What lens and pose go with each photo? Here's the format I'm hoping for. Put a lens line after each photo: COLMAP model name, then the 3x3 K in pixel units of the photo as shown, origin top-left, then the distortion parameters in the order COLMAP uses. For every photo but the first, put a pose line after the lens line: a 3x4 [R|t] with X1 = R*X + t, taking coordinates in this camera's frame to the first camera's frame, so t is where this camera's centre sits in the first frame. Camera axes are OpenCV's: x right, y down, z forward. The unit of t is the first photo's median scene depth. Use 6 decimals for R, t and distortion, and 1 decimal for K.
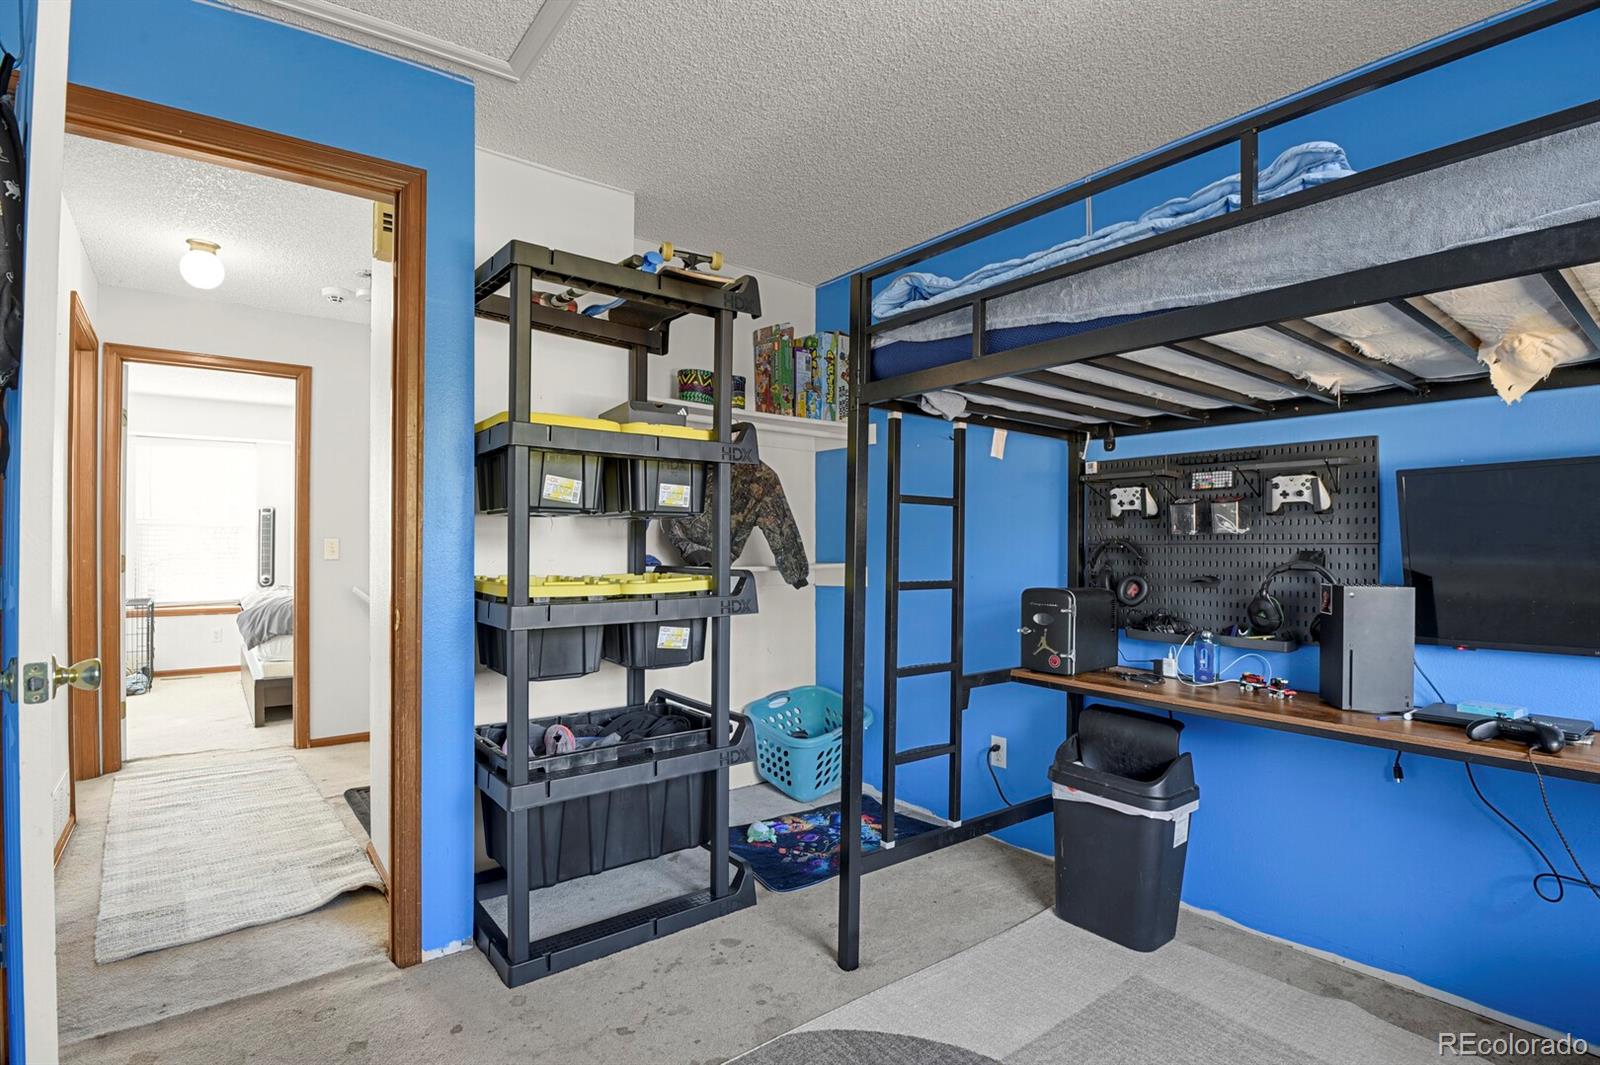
lens RADIAL K [[779.9, 0, 800.3], [0, 779.9, 539.0], [0, 0, 1]] dist [-0.022120, -0.004970]
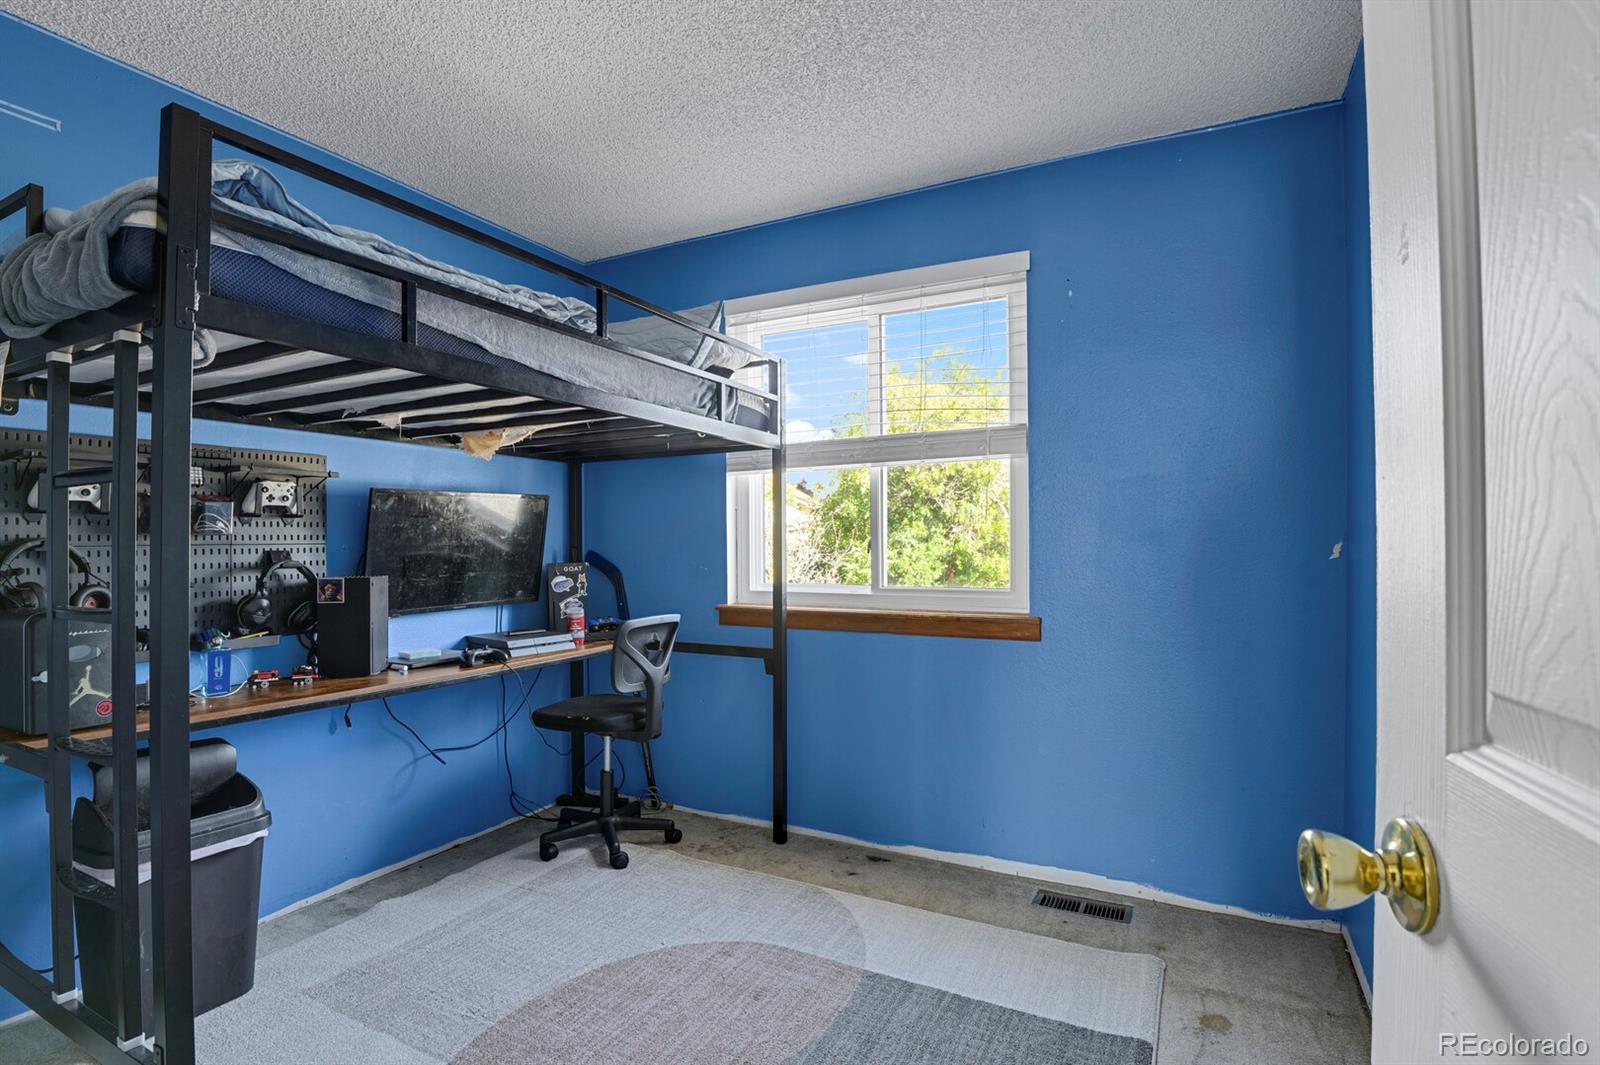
lens RADIAL K [[779.9, 0, 798.9], [0, 779.9, 536.5], [0, 0, 1]] dist [-0.022120, -0.004970]
pose [[-0.412760, 0.005207, 0.910825, -0.676378], [-0.004005, 0.999964, -0.007532, 0.000549], [-0.910831, -0.006756, -0.412724, 0.809342]]
